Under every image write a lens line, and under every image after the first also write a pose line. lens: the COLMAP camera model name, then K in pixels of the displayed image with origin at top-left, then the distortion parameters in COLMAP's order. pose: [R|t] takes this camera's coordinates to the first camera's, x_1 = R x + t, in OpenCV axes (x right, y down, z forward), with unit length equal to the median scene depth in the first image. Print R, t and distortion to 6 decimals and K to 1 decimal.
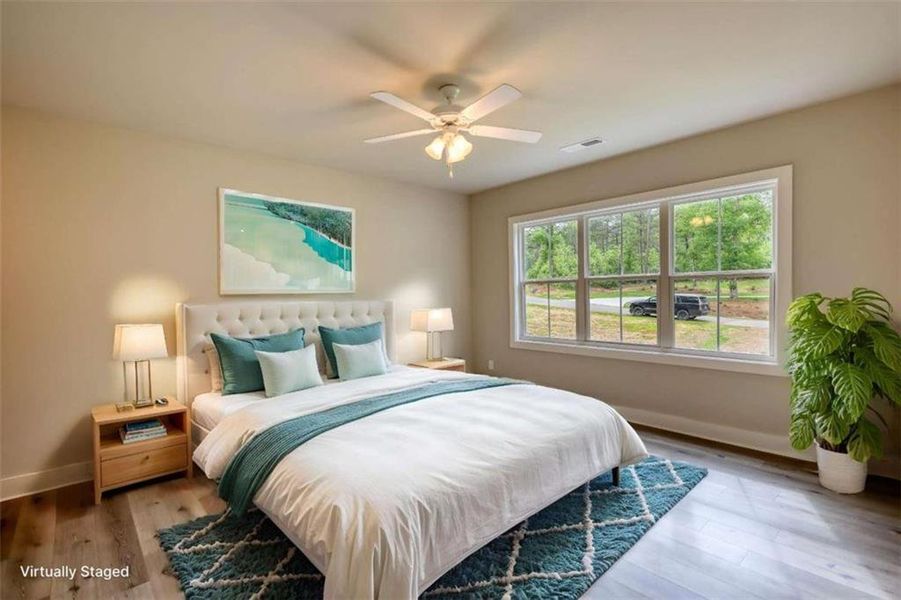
lens RADIAL K [[423.1, 0, 449.5], [0, 423.1, 303.7], [0, 0, 1]] dist [-0.003147, -0.000267]
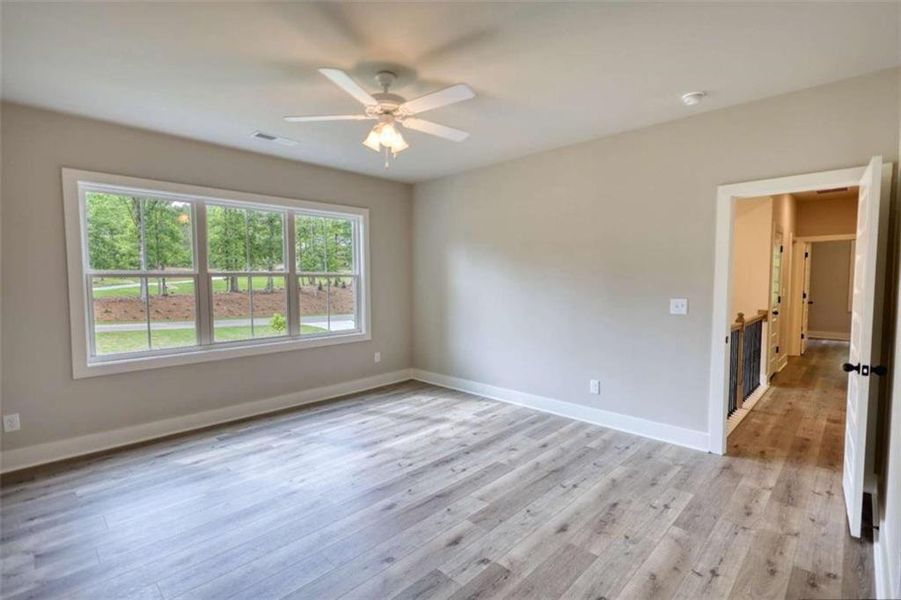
lens RADIAL K [[423.1, 0, 449.5], [0, 423.1, 303.7], [0, 0, 1]] dist [-0.003147, -0.000267]
pose [[-0.064568, -0.037802, 0.997197, -0.782912], [0.038192, 0.998457, 0.040322, -0.017722], [-0.997182, 0.040688, -0.063024, 0.740435]]
